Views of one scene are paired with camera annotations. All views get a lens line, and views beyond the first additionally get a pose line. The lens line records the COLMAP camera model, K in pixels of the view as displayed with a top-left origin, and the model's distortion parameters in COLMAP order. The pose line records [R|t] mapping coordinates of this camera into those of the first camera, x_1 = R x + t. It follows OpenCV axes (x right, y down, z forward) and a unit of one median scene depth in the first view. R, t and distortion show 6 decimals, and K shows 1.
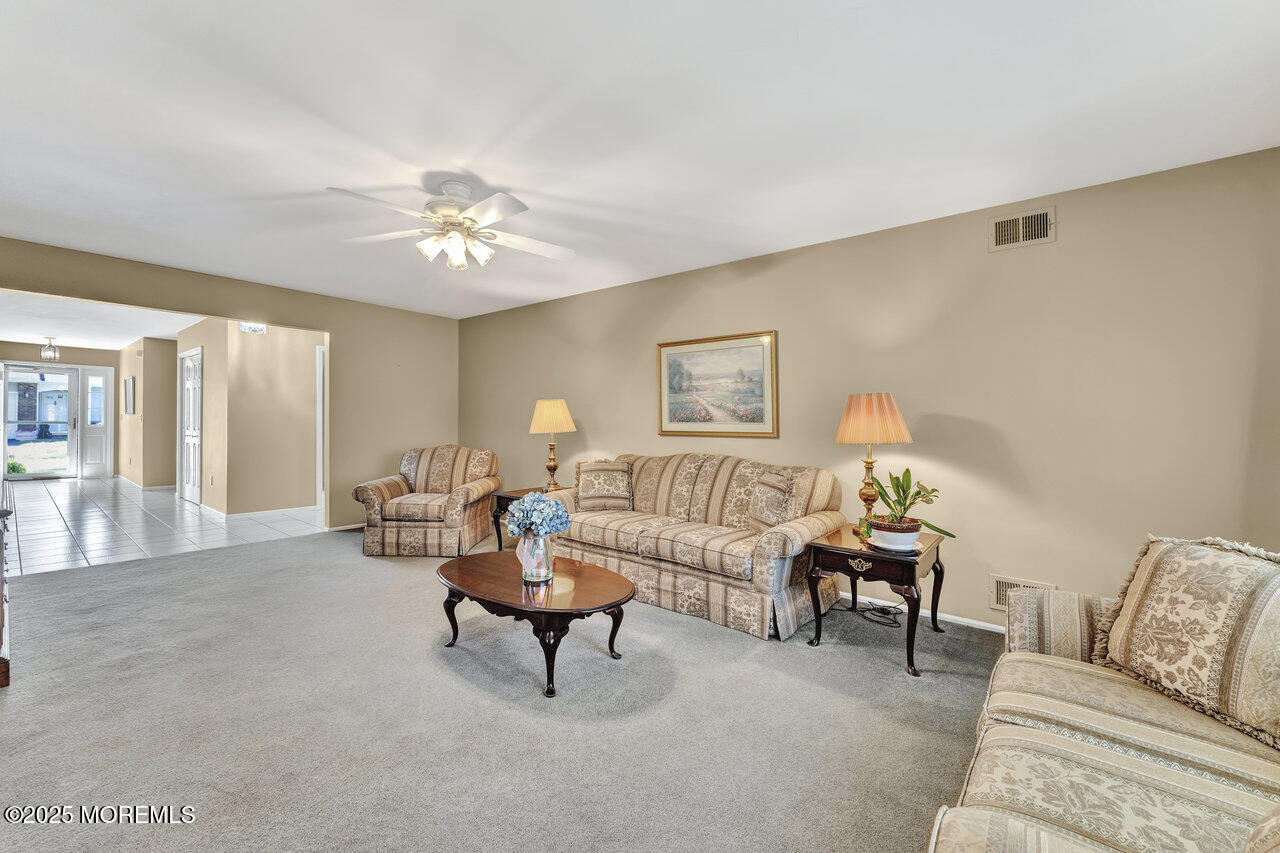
lens RADIAL K [[504.6, 0, 640.0], [0, 504.6, 422.1], [0, 0, 1]] dist [0.002620, 0.000156]
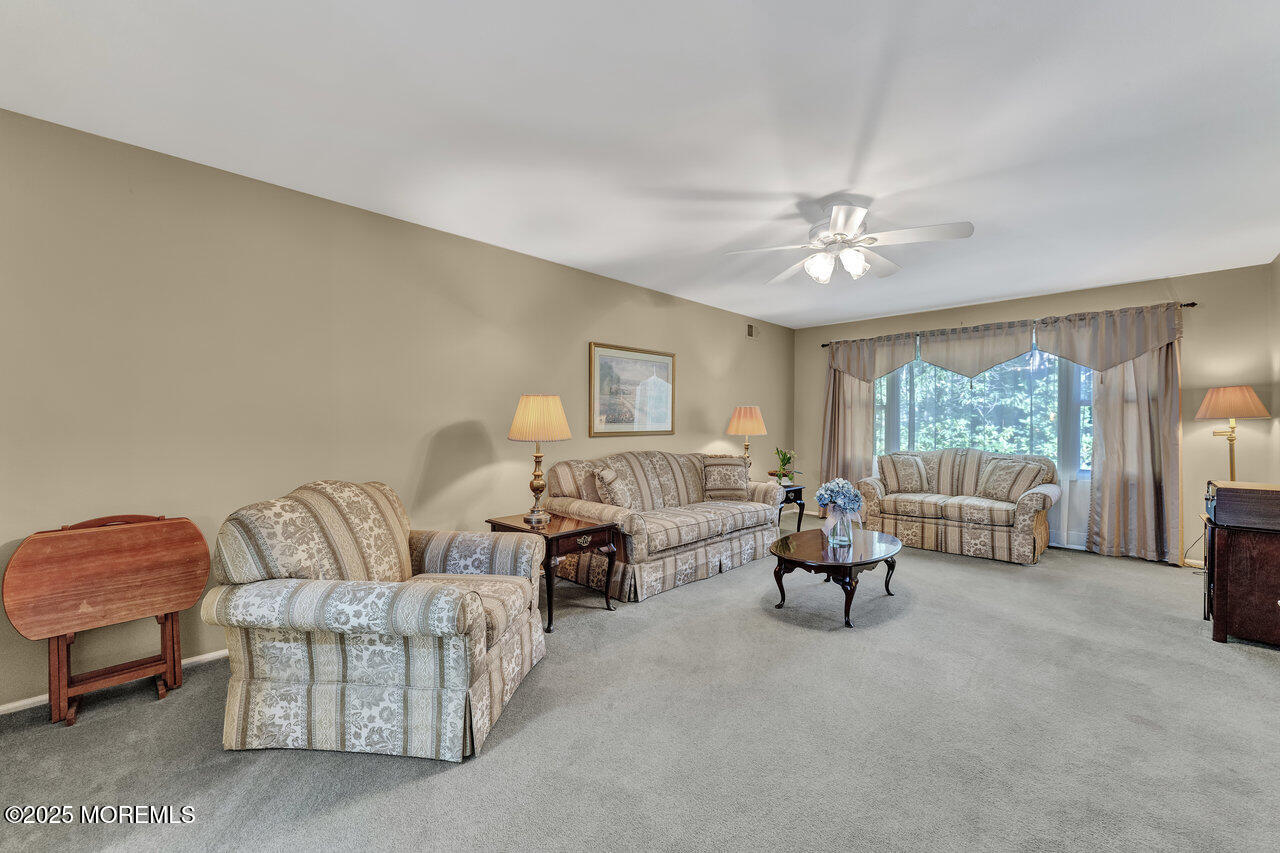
lens RADIAL K [[504.6, 0, 642.3], [0, 504.6, 423.5], [0, 0, 1]] dist [0.002620, 0.000156]
pose [[0.100204, -0.012426, 0.994889, -1.060271], [0.001178, 0.999923, 0.012370, -0.013904], [-0.994966, -0.000067, 0.100211, 0.935923]]
